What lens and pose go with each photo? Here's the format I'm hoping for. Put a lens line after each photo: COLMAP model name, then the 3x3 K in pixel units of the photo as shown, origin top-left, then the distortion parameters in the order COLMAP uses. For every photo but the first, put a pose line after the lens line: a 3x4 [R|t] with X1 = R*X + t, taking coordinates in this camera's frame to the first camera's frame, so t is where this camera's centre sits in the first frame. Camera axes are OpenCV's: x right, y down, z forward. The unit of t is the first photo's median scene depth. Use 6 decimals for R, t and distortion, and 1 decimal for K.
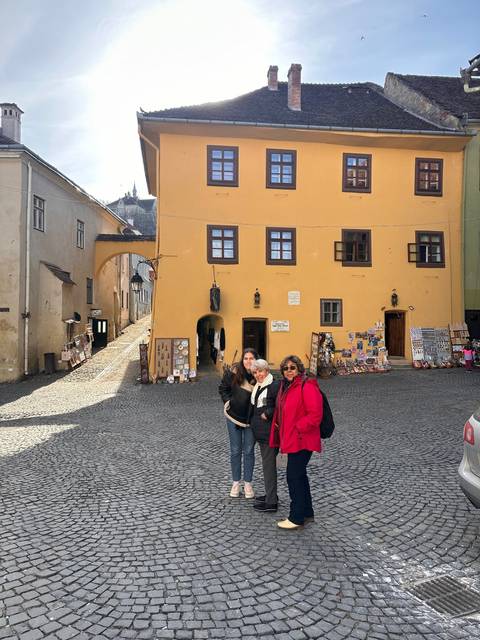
lens RADIAL K [[442.2, 0, 239.6], [0, 442.2, 325.9], [0, 0, 1]] dist [0.082086, -0.114629]
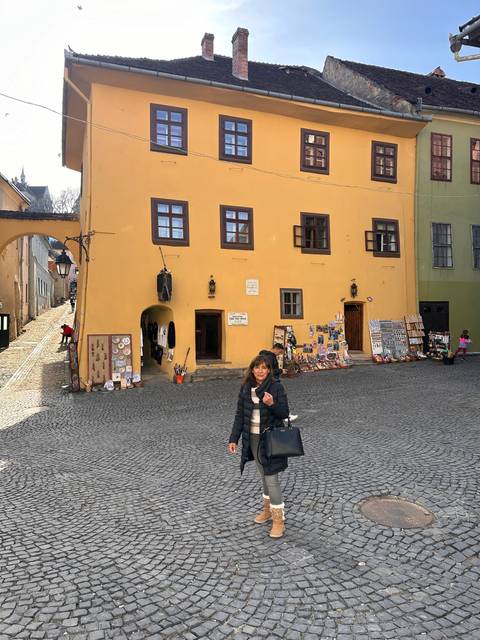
lens RADIAL K [[444.3, 0, 240.0], [0, 444.3, 320.0], [0, 0, 1]] dist [0.075664, -0.097812]
pose [[0.975607, -0.006729, 0.219423, -0.093272], [0.008458, 0.999940, -0.006943, 0.008483], [-0.219363, 0.008630, 0.975605, 0.140934]]
